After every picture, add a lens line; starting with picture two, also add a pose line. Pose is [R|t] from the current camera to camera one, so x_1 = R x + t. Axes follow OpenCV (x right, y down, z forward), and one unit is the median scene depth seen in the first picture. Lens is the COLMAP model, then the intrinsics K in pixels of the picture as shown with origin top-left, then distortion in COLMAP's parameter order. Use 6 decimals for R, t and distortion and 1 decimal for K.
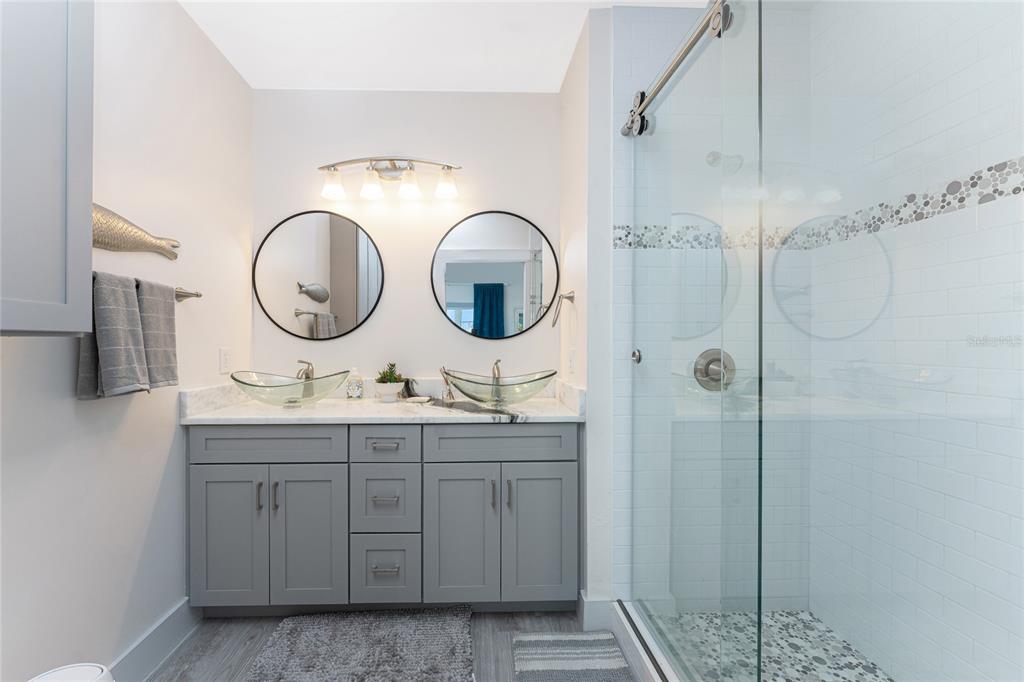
lens RADIAL K [[417.6, 0, 502.9], [0, 417.6, 340.8], [0, 0, 1]] dist [-0.001165, 0.000794]
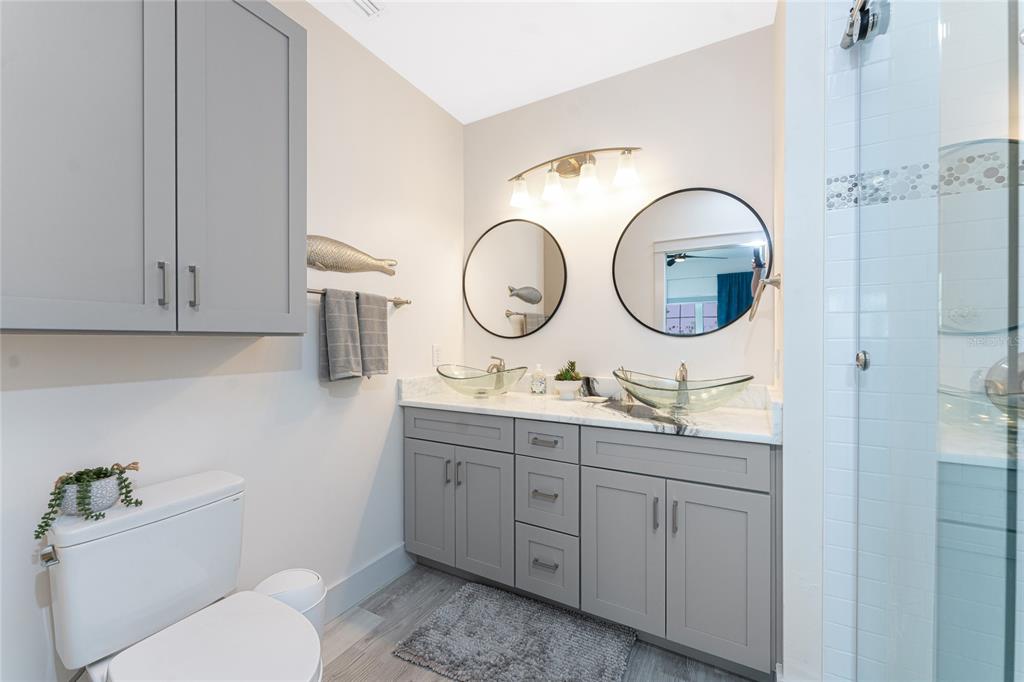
lens RADIAL K [[417.6, 0, 510.6], [0, 417.6, 339.9], [0, 0, 1]] dist [-0.001165, 0.000794]
pose [[0.852917, -0.000364, -0.522046, 0.174214], [0.002272, 0.999993, 0.003015, 0.000088], [0.522041, -0.003757, 0.852912, 0.094514]]
